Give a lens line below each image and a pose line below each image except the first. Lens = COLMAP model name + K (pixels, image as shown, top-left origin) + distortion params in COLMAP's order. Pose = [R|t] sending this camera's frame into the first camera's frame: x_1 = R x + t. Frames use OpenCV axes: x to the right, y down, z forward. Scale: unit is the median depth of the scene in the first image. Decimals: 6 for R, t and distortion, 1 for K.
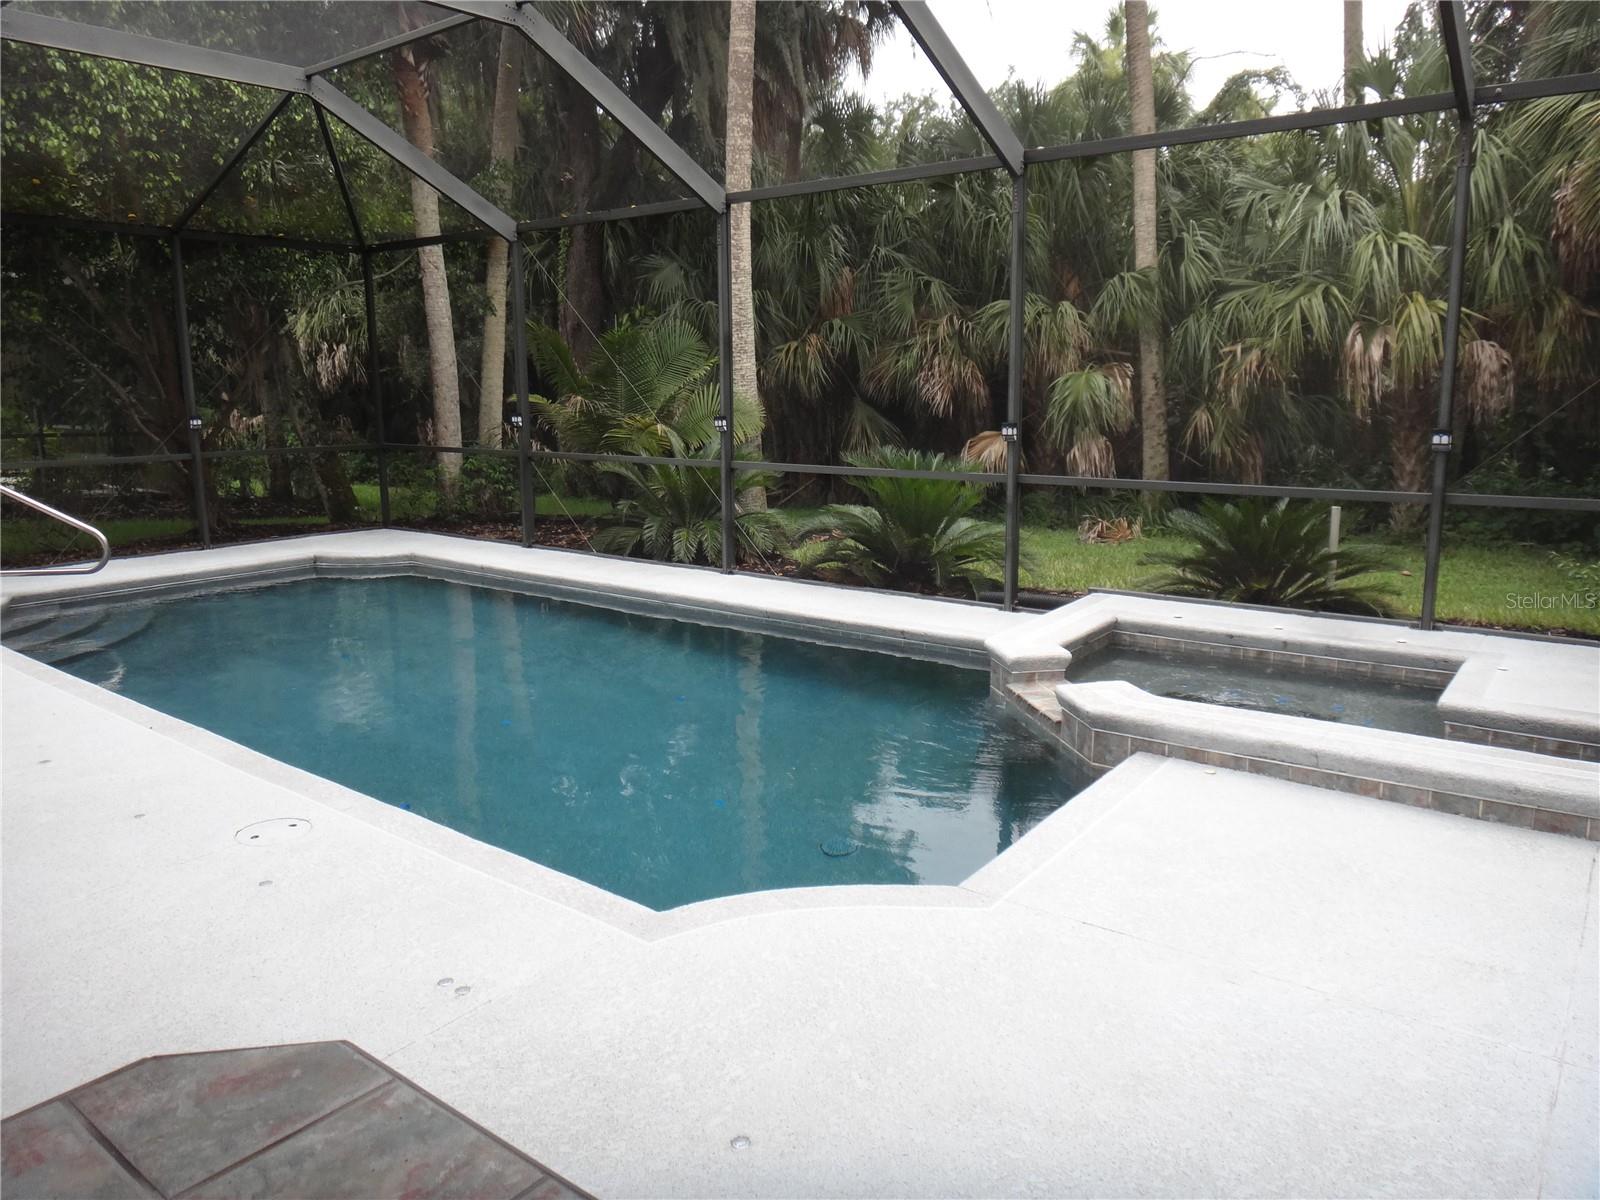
lens RADIAL K [[1118.8, 0, 806.4], [0, 1118.8, 584.3], [0, 0, 1]] dist [-0.046430, 0.009968]
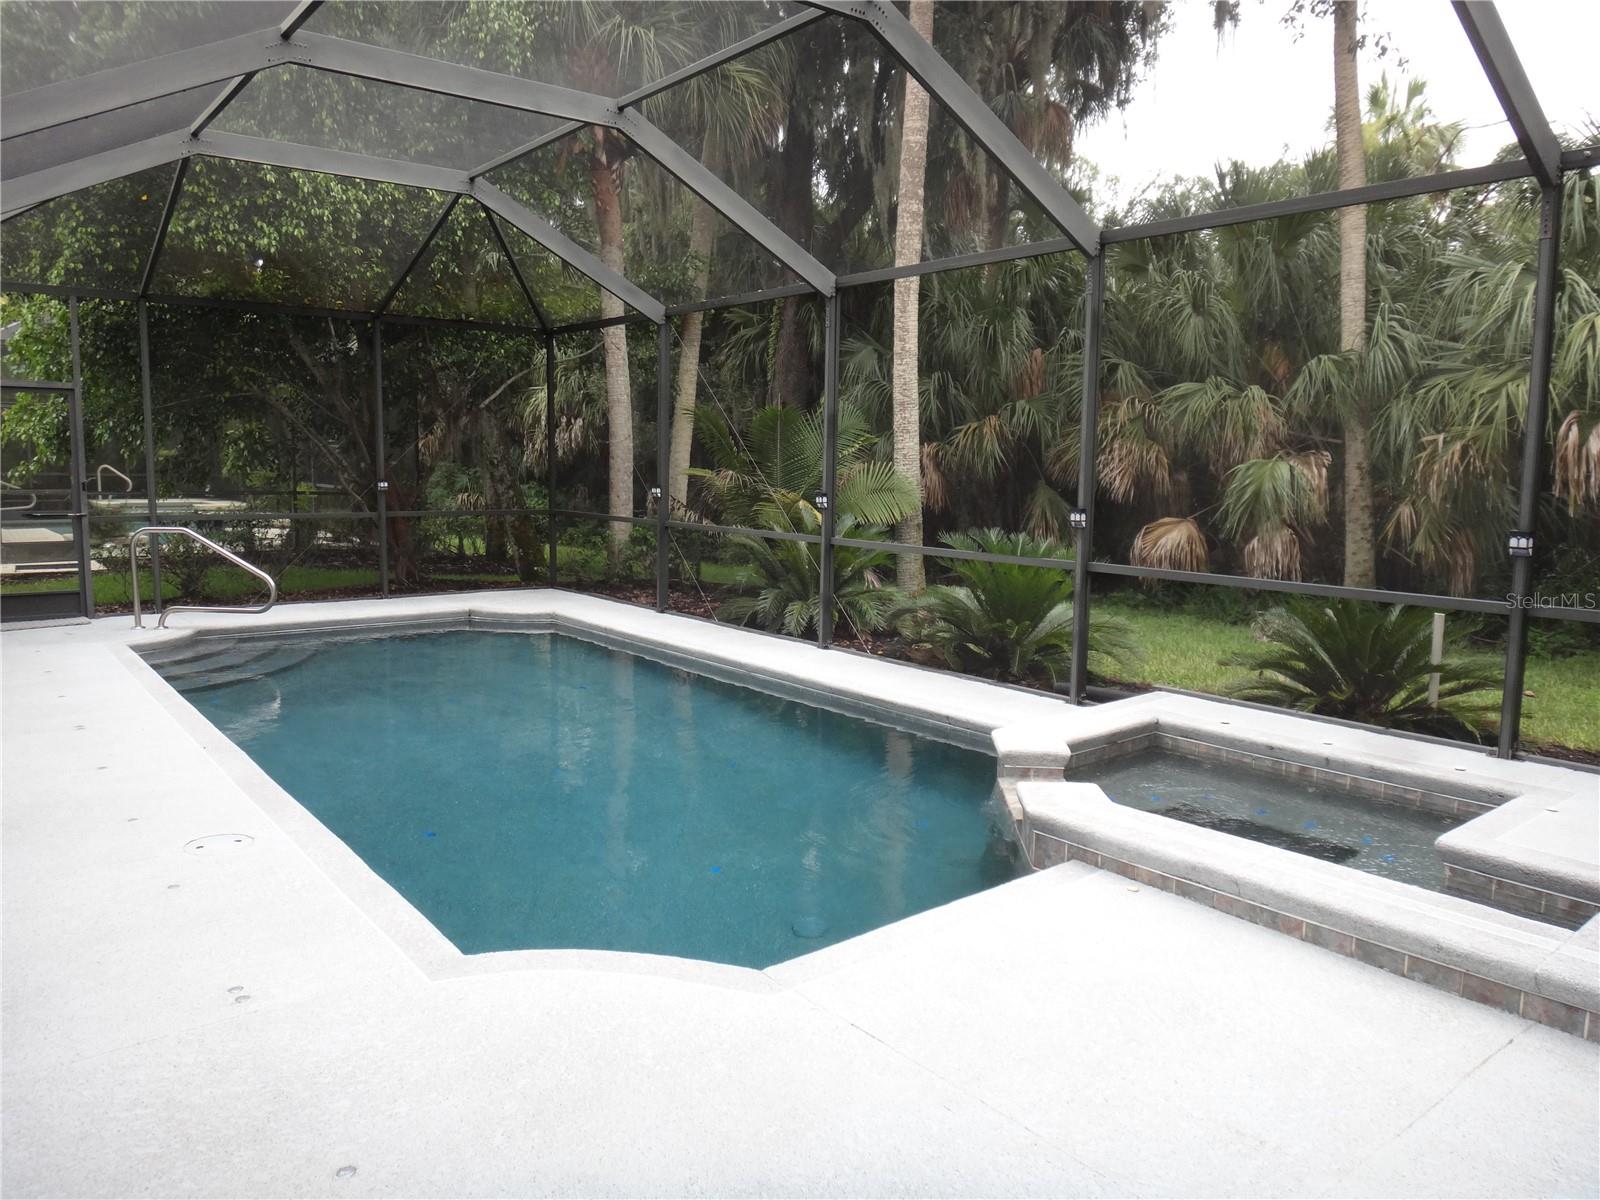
lens RADIAL K [[1118.8, 0, 810.5], [0, 1118.8, 593.6], [0, 0, 1]] dist [-0.046430, 0.009968]
pose [[0.970586, 0.050851, -0.235322, 0.143548], [-0.065176, 0.996439, -0.053497, -0.003961], [0.231764, 0.067261, 0.970444, 0.013426]]
